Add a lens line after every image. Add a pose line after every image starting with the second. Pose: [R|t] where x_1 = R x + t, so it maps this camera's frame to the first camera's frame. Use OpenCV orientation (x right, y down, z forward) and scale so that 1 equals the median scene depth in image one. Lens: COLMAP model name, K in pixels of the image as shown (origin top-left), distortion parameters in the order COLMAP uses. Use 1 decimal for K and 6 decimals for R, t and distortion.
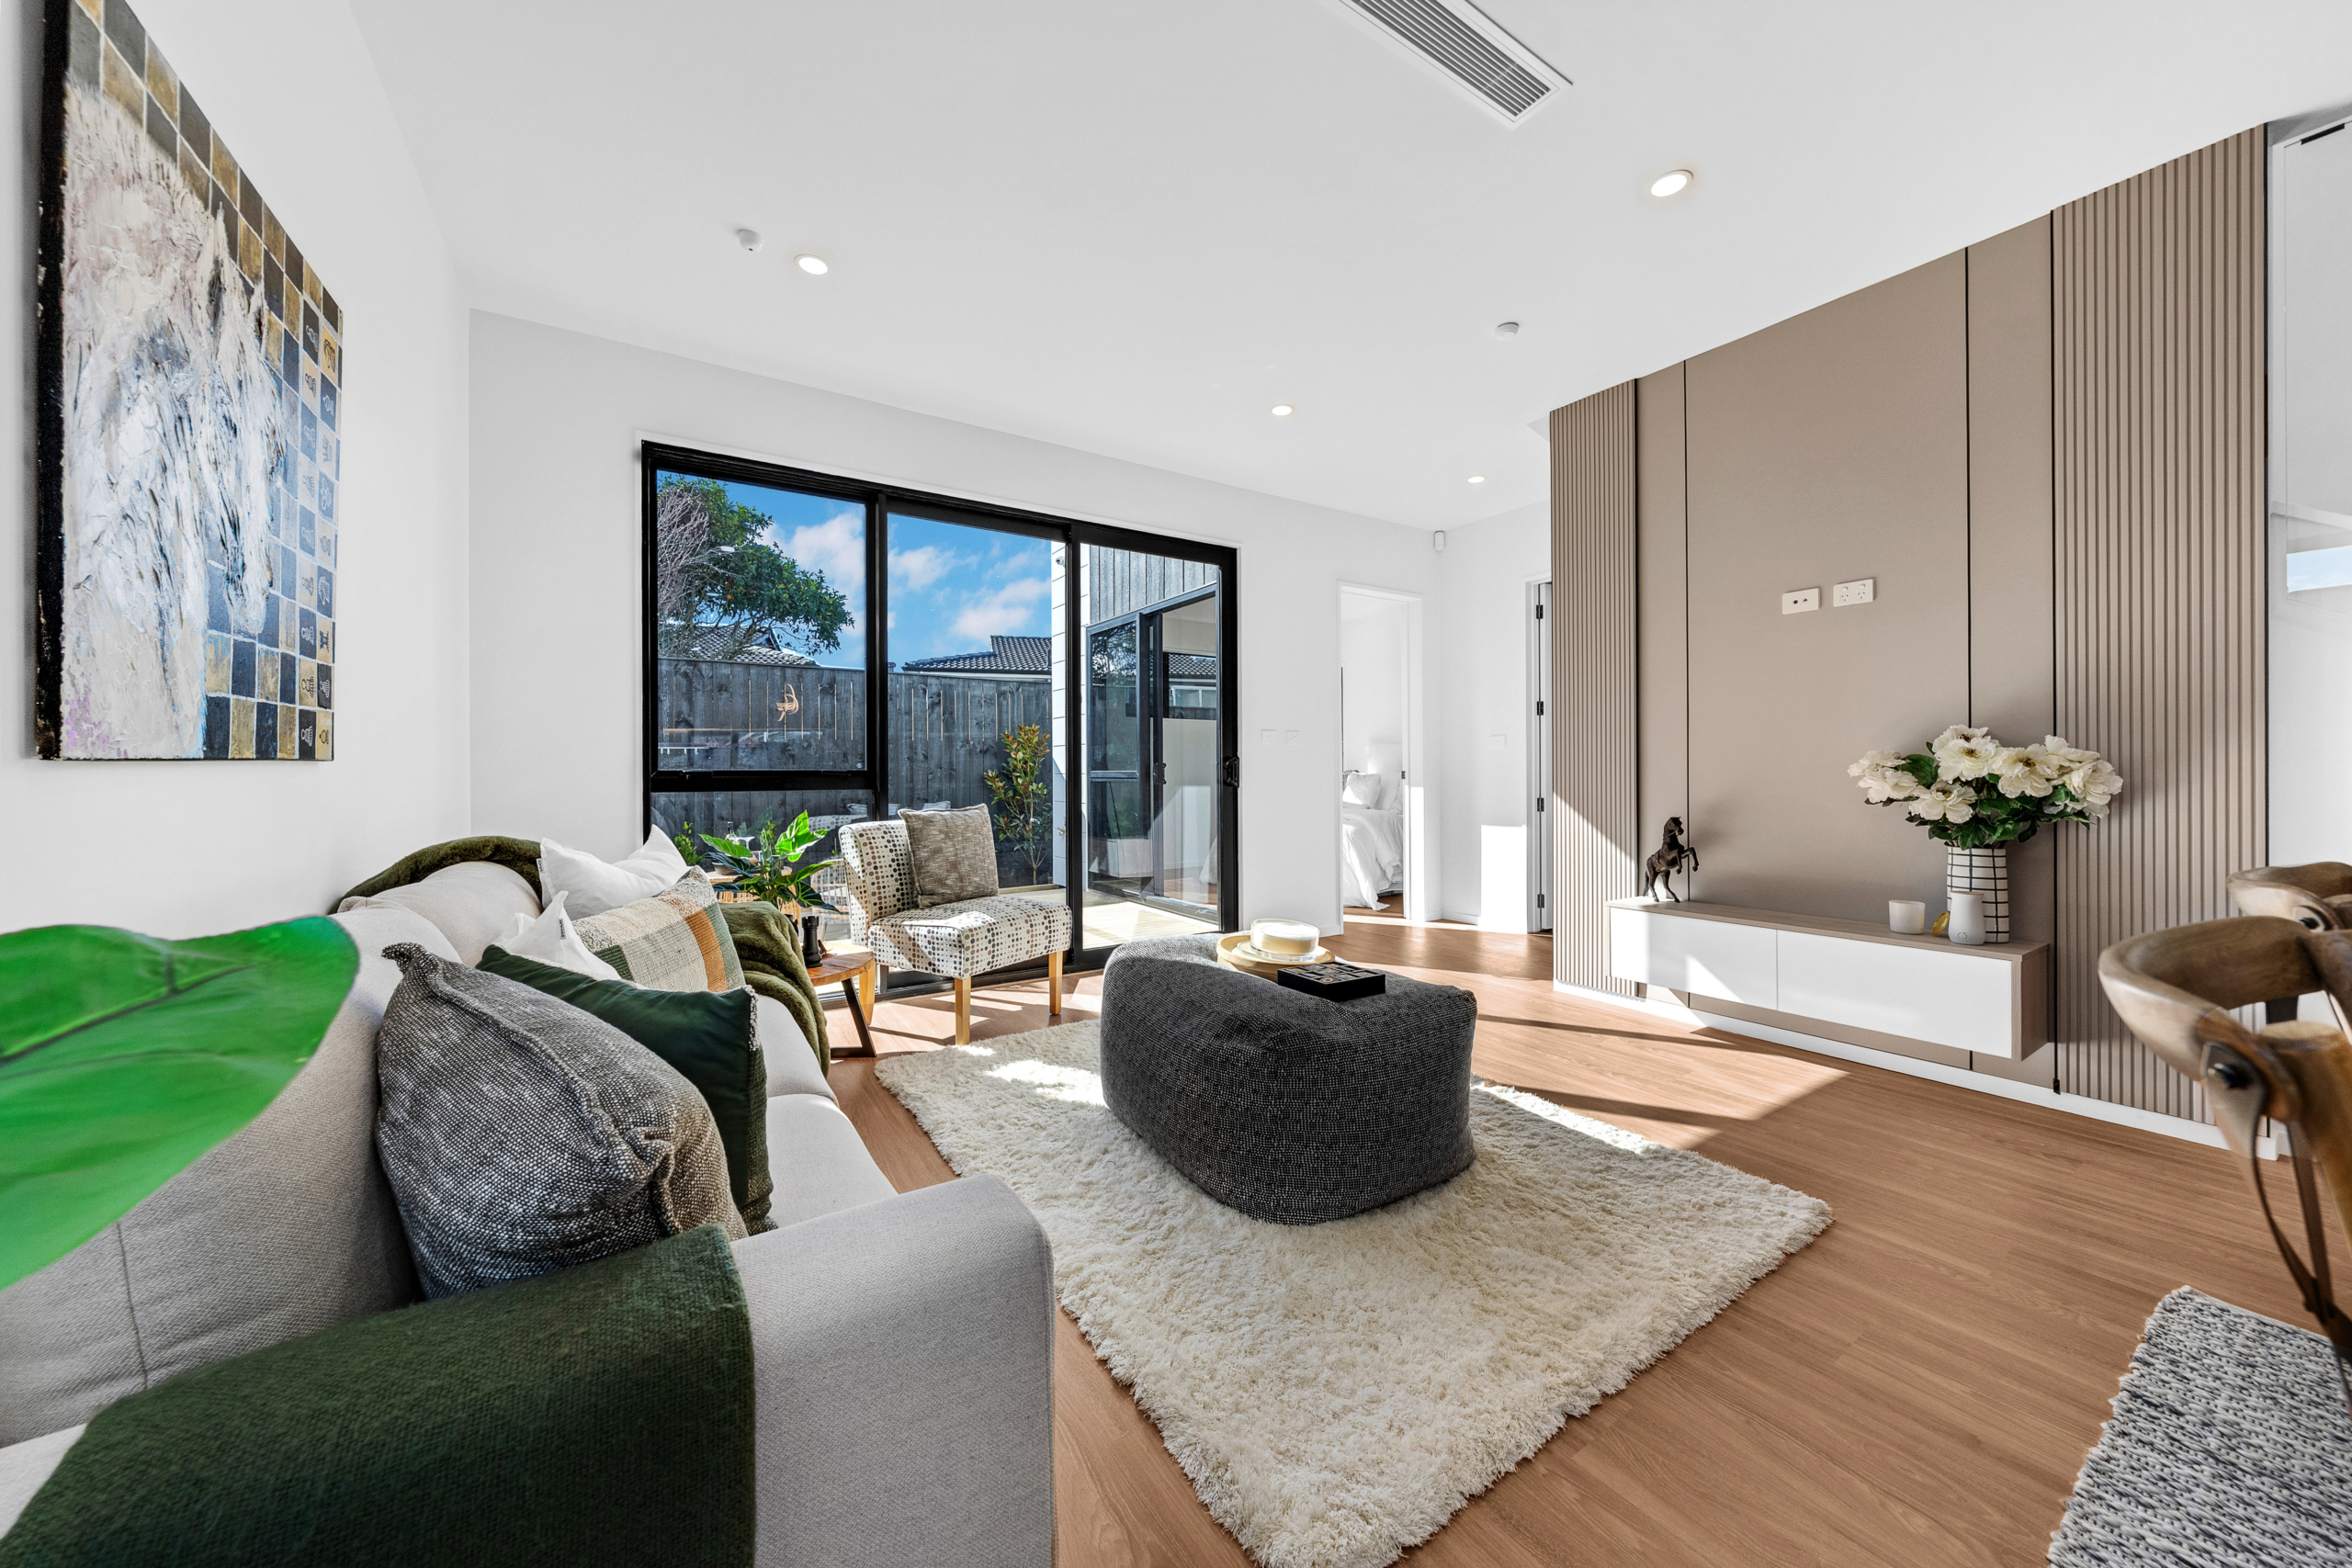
lens RADIAL K [[835.6, 0, 1176.3], [0, 835.6, 769.9], [0, 0, 1]] dist [-0.000375, -0.000013]
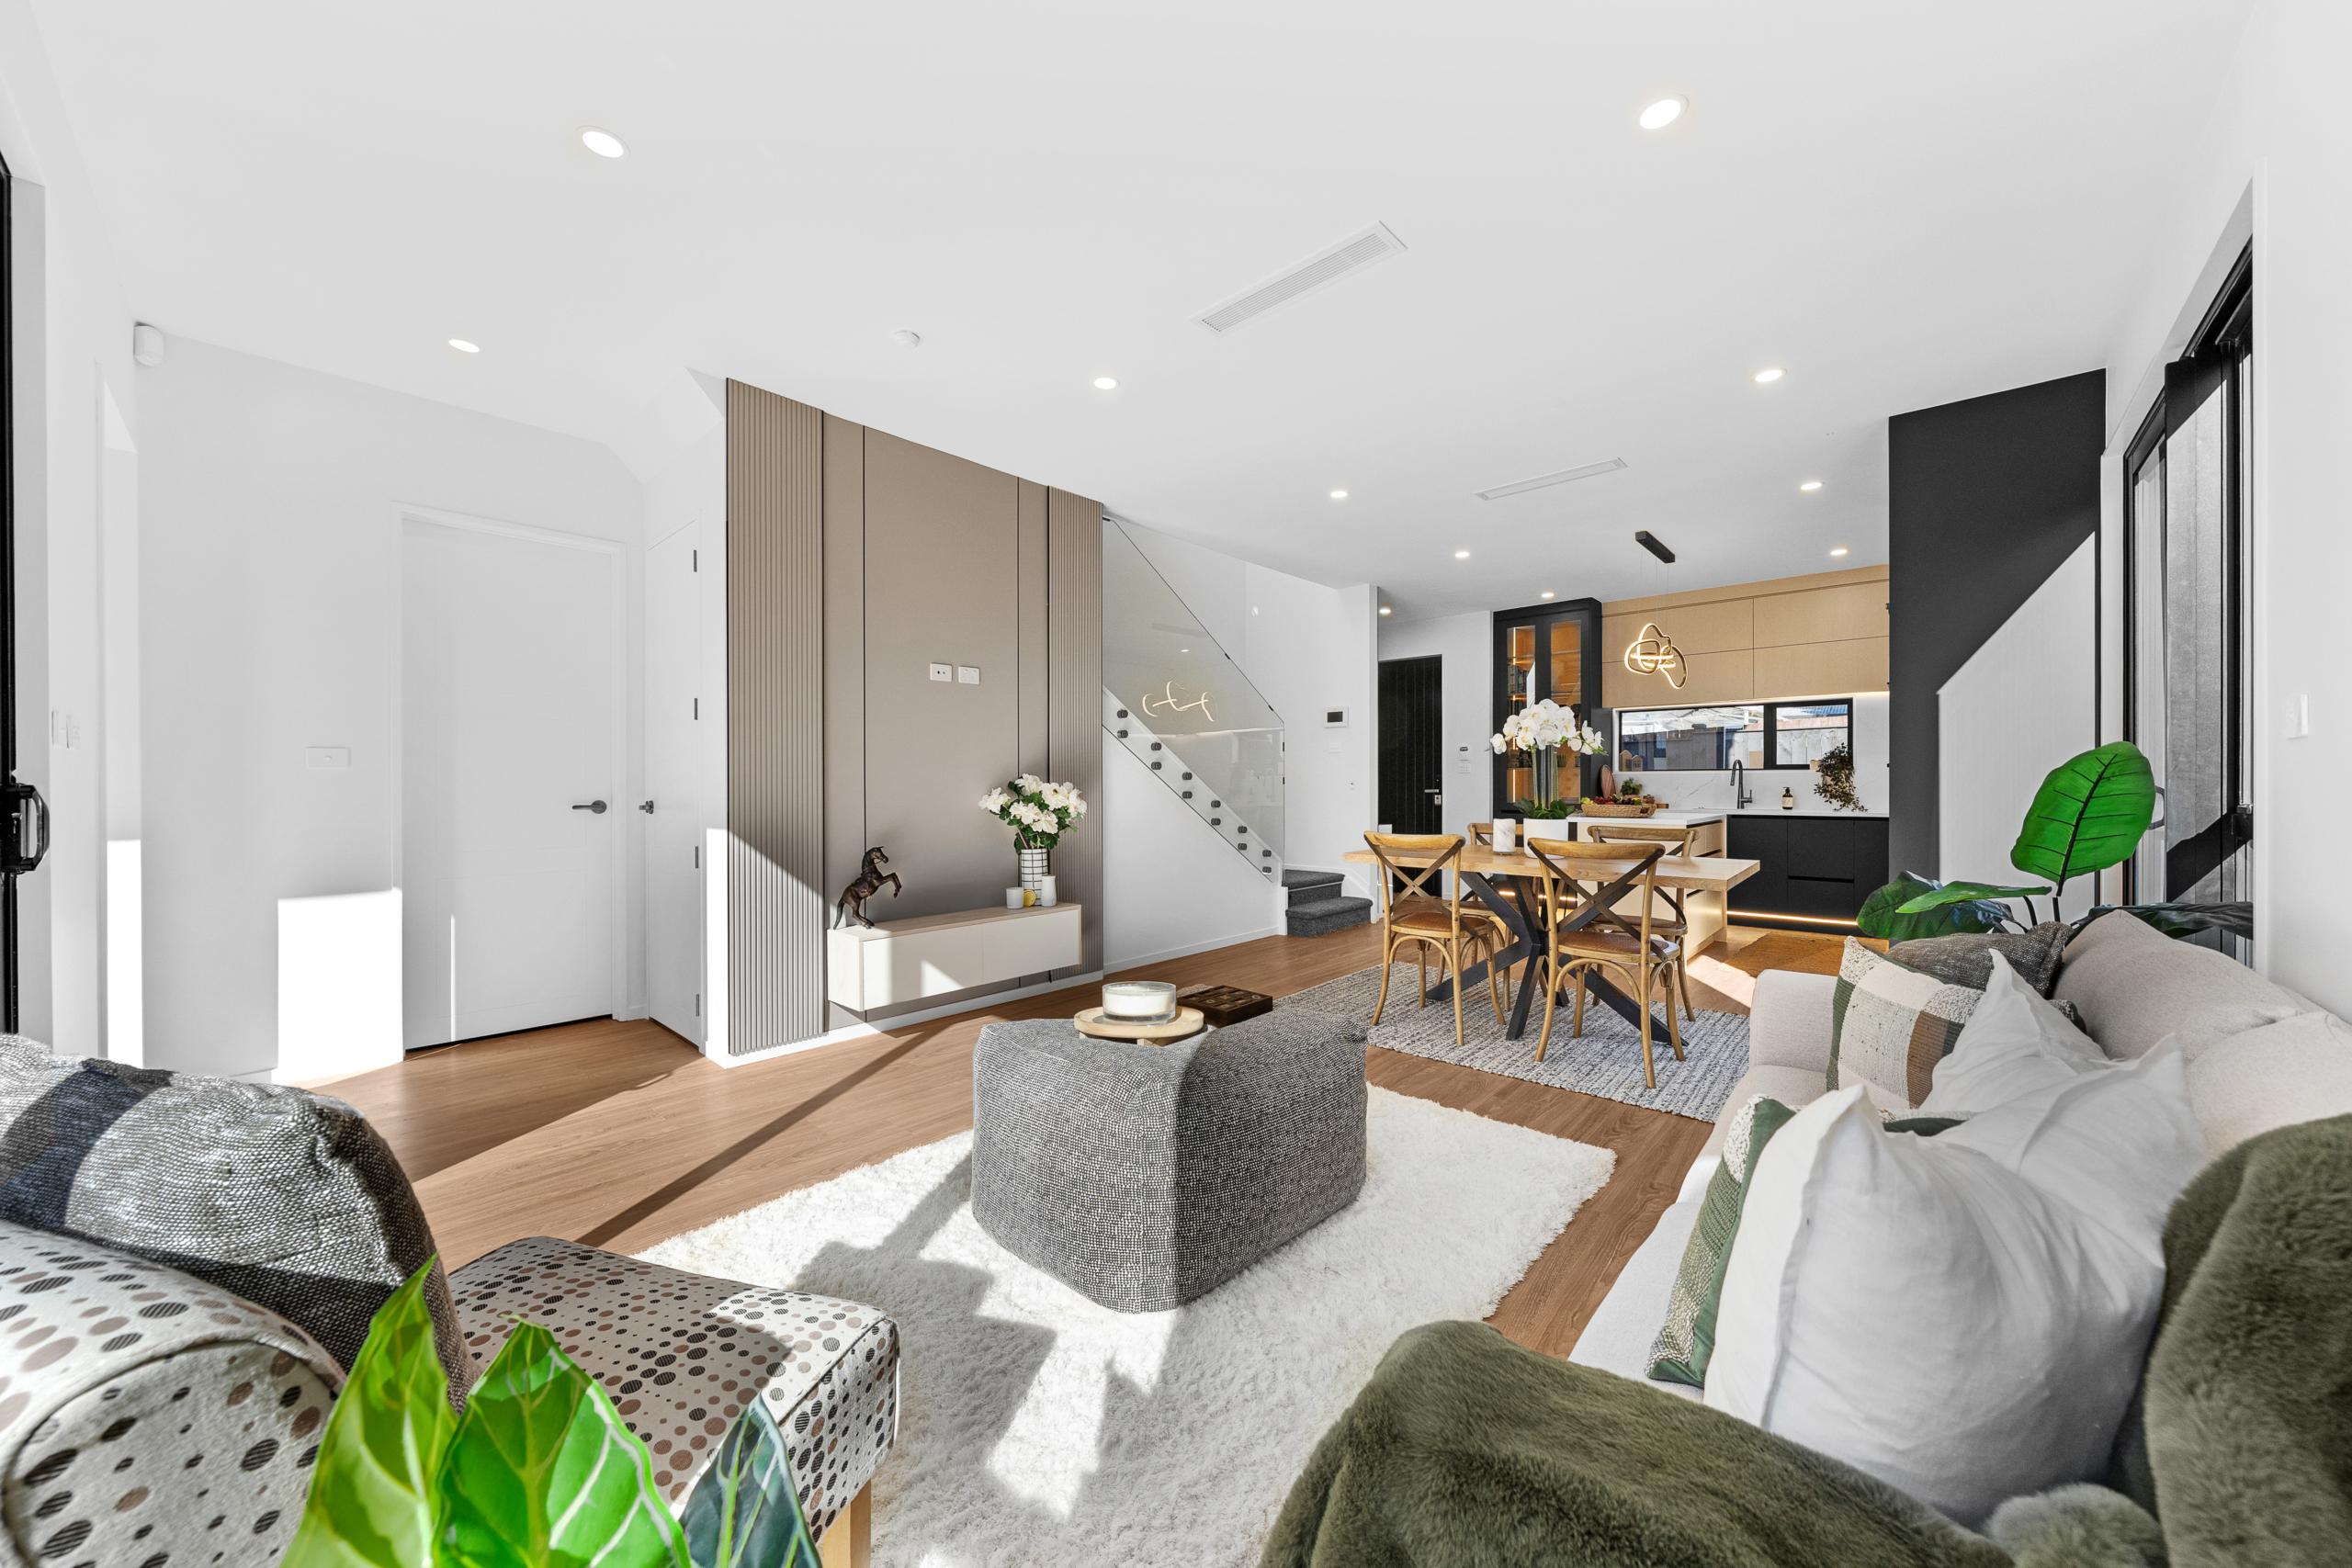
lens RADIAL K [[835.6, 0, 1175.8], [0, 835.6, 793.3], [0, 0, 1]] dist [-0.000375, -0.000013]
pose [[-0.231149, -0.004317, 0.972909, -0.561177], [-0.002690, 0.999989, 0.003798, -0.019304], [-0.972915, -0.001739, -0.231158, 0.887742]]
